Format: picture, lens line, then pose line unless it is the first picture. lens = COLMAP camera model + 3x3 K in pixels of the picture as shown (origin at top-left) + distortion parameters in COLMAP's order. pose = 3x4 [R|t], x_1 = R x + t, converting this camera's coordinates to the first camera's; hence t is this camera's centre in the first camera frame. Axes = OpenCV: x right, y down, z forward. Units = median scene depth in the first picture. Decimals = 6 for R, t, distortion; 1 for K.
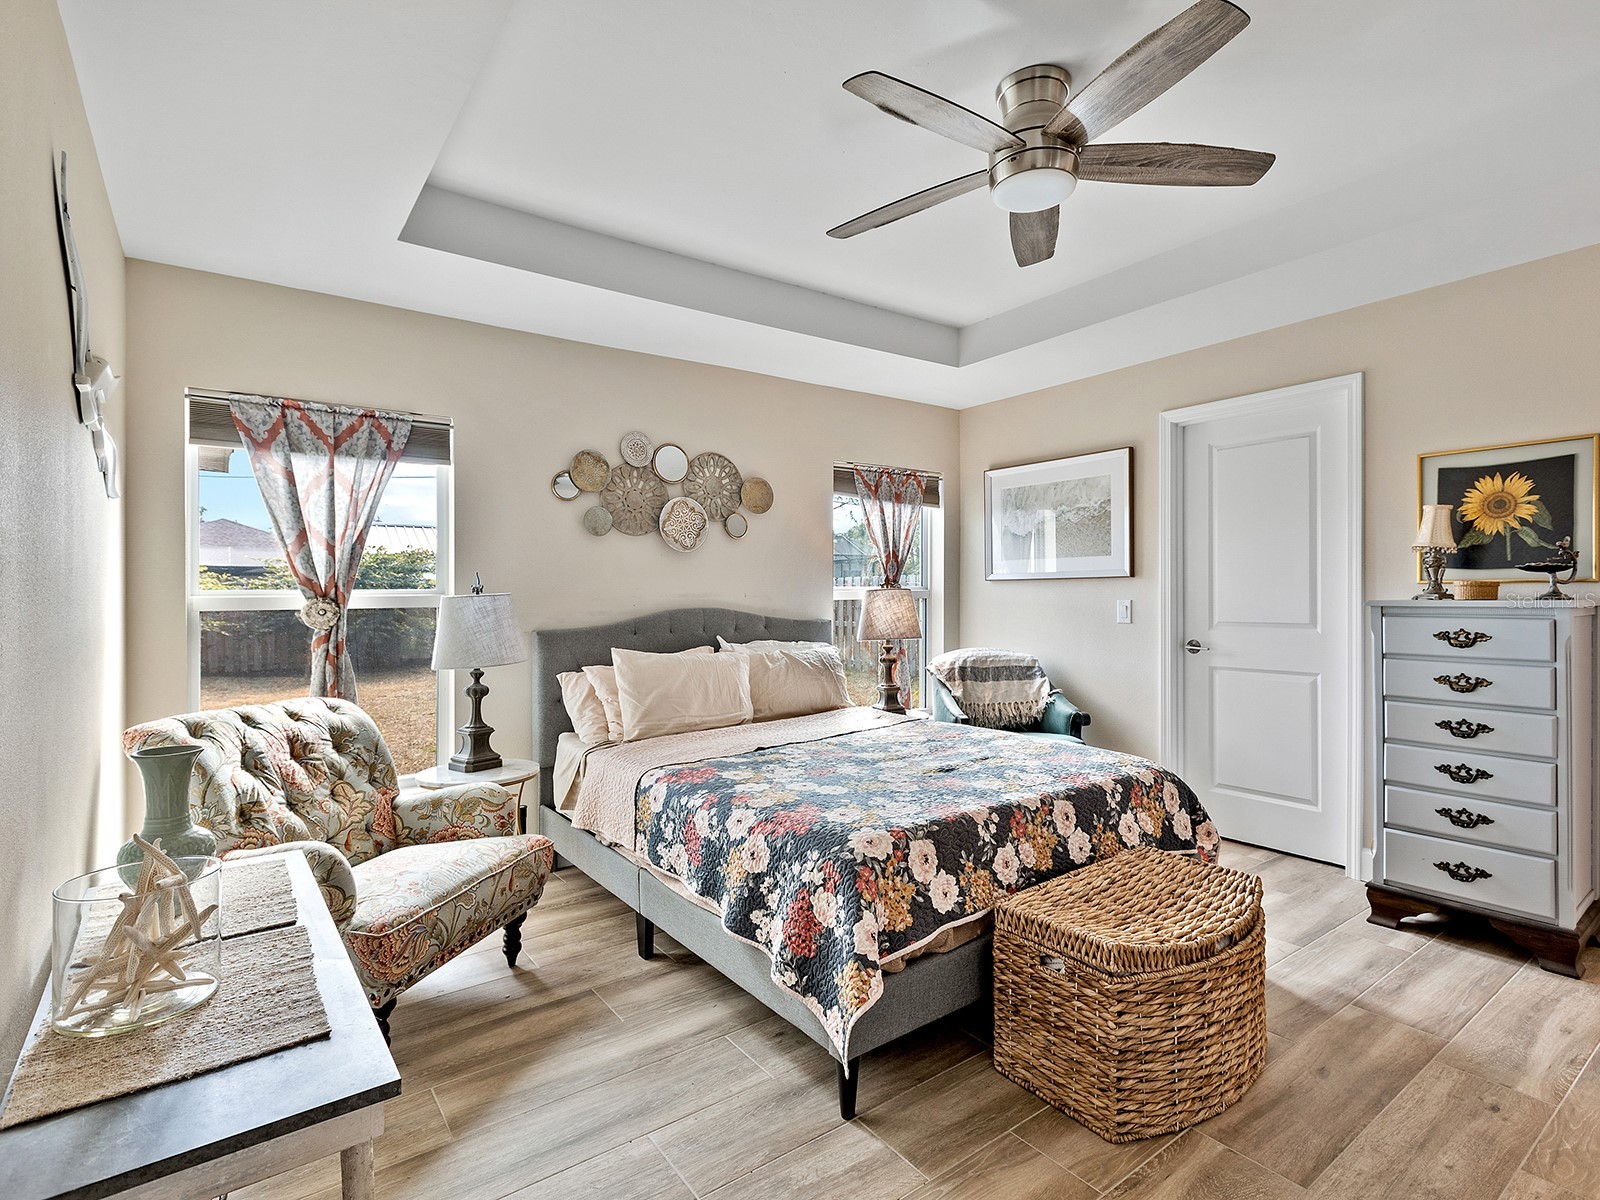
lens RADIAL K [[859.9, 0, 794.2], [0, 859.9, 594.4], [0, 0, 1]] dist [-0.002248, 0.001819]
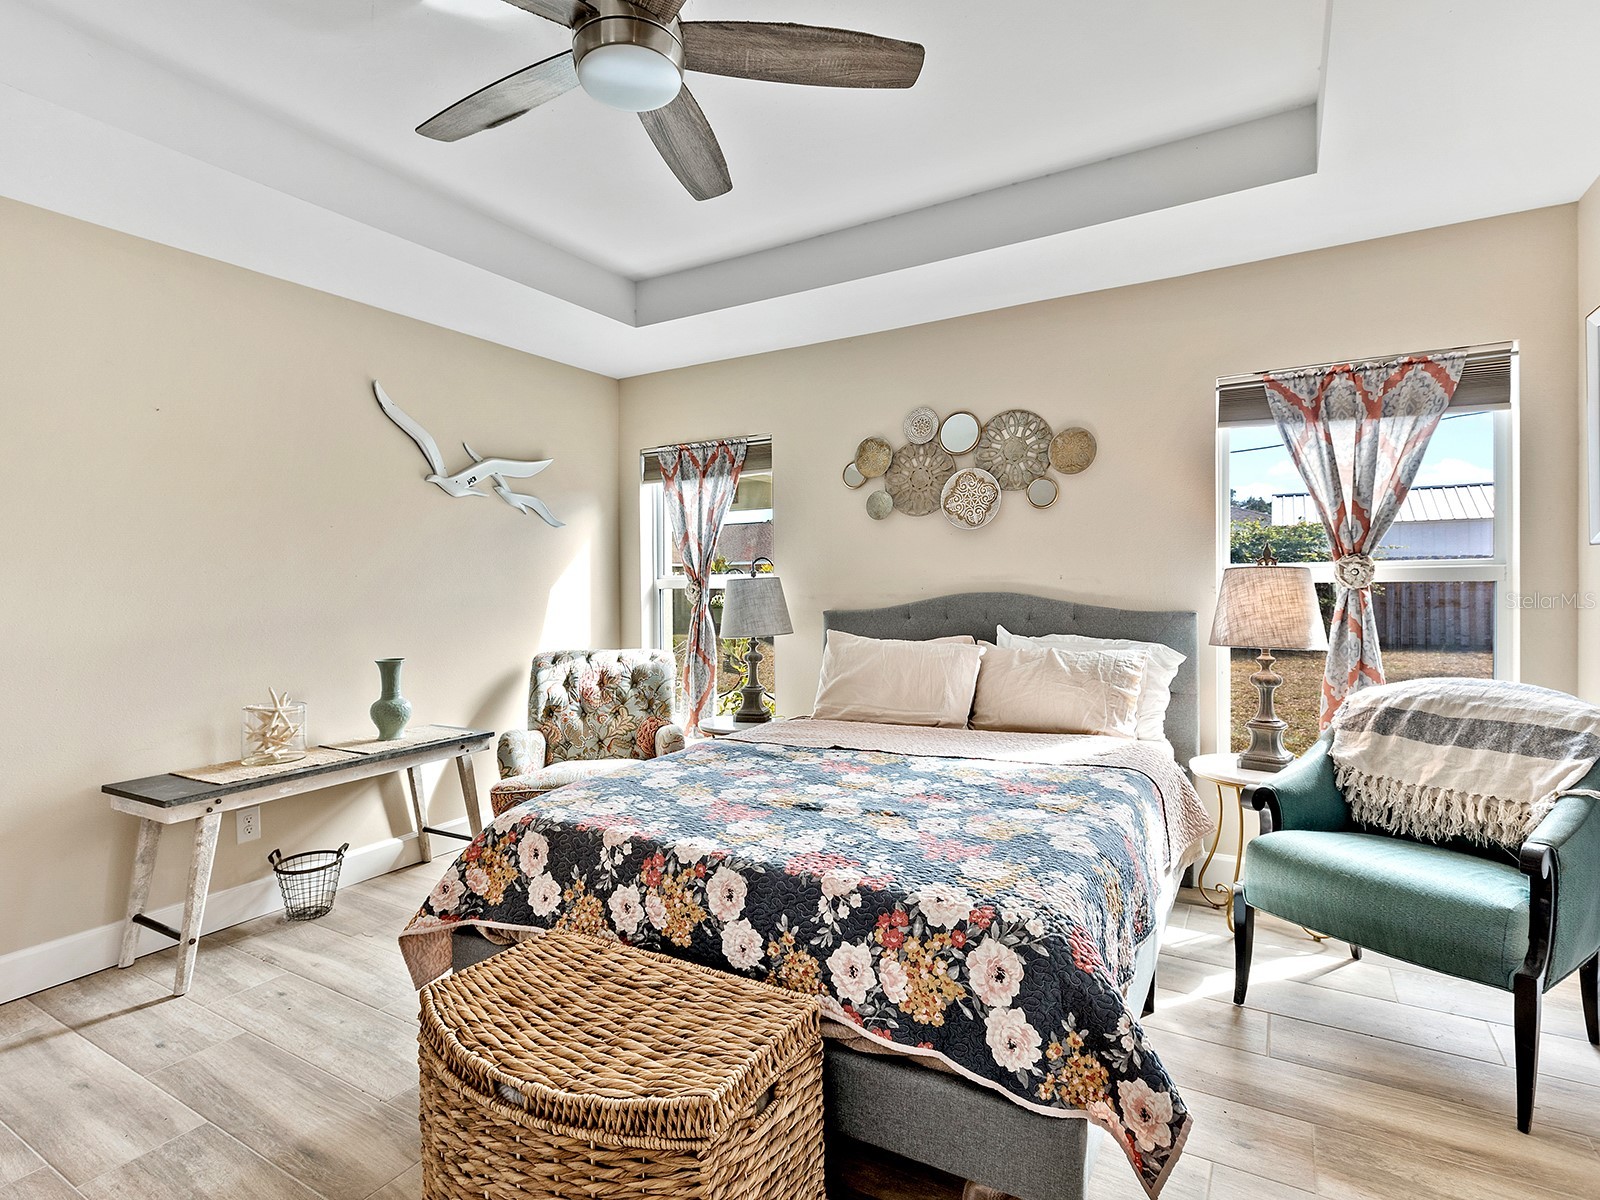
lens RADIAL K [[859.9, 0, 811.1], [0, 859.9, 591.1], [0, 0, 1]] dist [-0.002248, 0.001819]
pose [[0.348039, 0.016167, -0.937341, 0.801374], [0.009168, 0.999745, 0.020647, -0.006478], [0.937435, -0.015779, 0.347802, 0.651486]]
